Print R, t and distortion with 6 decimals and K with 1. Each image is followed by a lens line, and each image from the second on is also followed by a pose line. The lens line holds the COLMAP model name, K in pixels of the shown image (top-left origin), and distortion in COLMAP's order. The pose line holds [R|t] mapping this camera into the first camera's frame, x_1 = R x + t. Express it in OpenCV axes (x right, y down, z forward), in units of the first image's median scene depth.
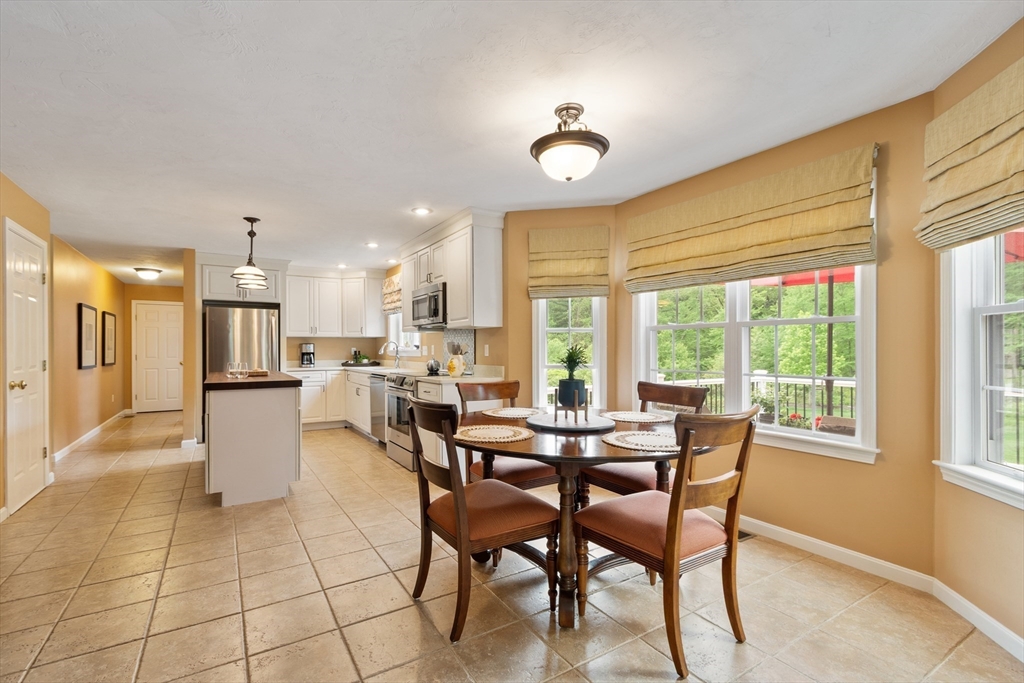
lens RADIAL K [[449.9, 0, 486.1], [0, 449.9, 348.9], [0, 0, 1]] dist [0.002346, 0.000470]
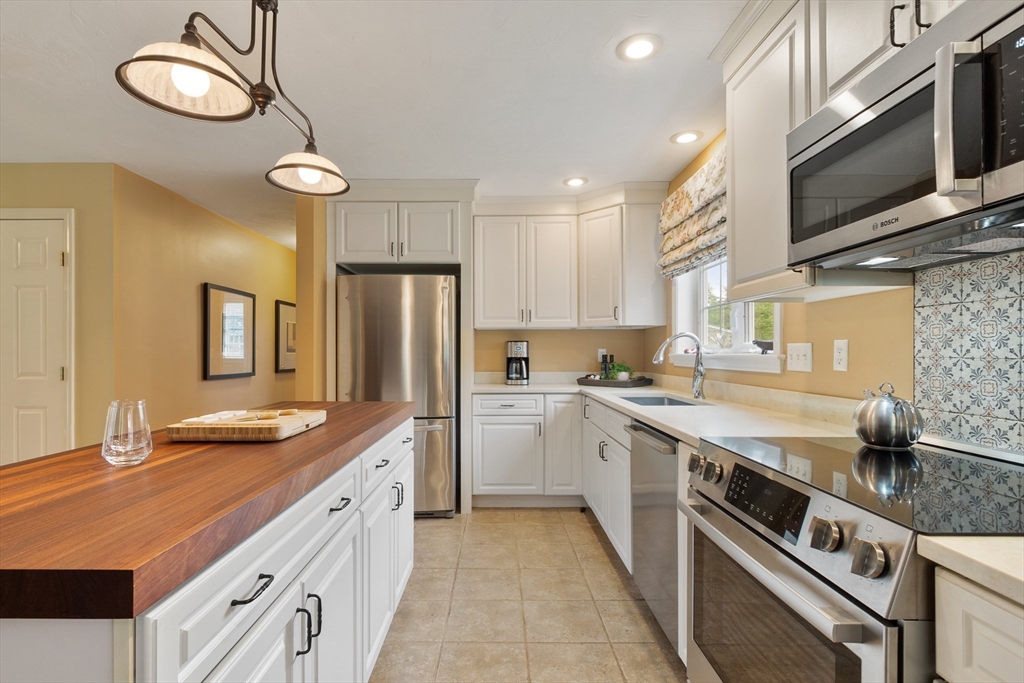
lens RADIAL K [[493.2, 0, 492.4], [0, 493.2, 350.8], [0, 0, 1]] dist [-0.001846, -0.000367]
pose [[0.858385, 0.002165, -0.513001, -0.187801], [-0.002342, 0.999997, 0.000300, -0.000209], [0.513001, 0.000944, 0.858388, 0.759857]]
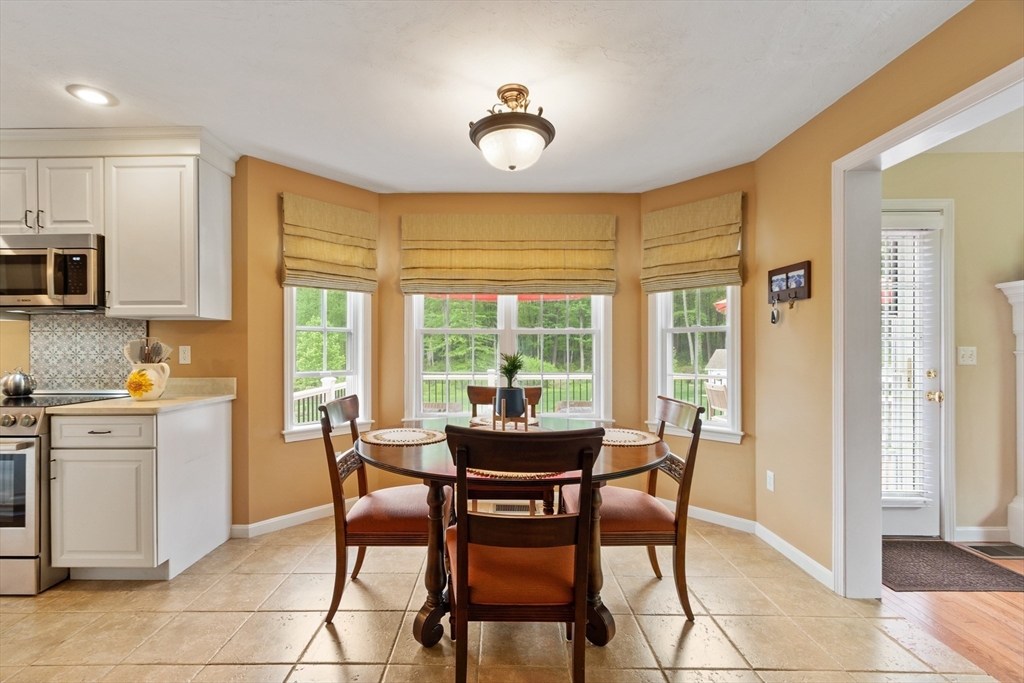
lens RADIAL K [[449.9, 0, 486.1], [0, 449.9, 348.9], [0, 0, 1]] dist [0.002346, 0.000470]
pose [[0.531264, 0.001721, 0.847205, -0.315520], [-0.001756, 0.999998, -0.000930, -0.005552], [-0.847205, -0.000994, 0.531266, 0.290271]]
